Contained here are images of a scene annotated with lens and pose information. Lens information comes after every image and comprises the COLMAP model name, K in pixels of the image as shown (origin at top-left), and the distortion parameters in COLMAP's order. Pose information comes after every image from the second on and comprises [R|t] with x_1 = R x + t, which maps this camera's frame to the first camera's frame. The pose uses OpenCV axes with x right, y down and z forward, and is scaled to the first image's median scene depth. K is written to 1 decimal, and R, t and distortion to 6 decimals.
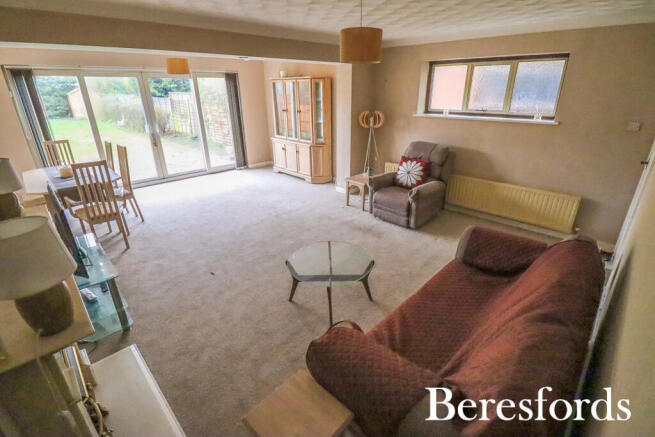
lens RADIAL K [[309.0, 0, 330.7], [0, 309.0, 214.7], [0, 0, 1]] dist [0.001099, -0.011914]
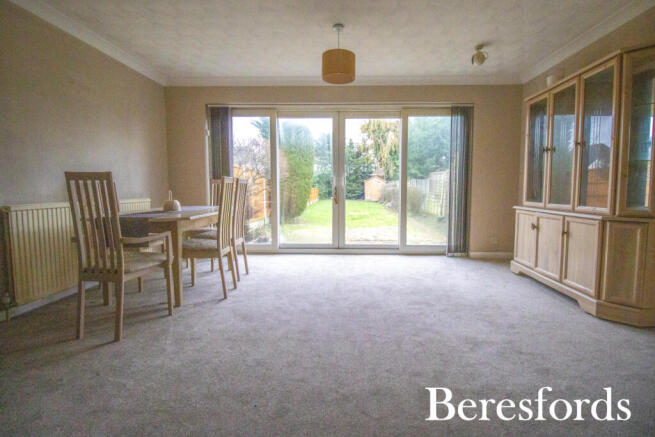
lens RADIAL K [[314.1, 0, 343.5], [0, 314.1, 209.4], [0, 0, 1]] dist [-0.000167, -0.011531]
pose [[0.693441, 0.058465, -0.718137, -0.010607], [-0.280621, 0.939915, -0.194451, -0.062879], [0.663620, 0.336364, 0.668183, 0.484040]]
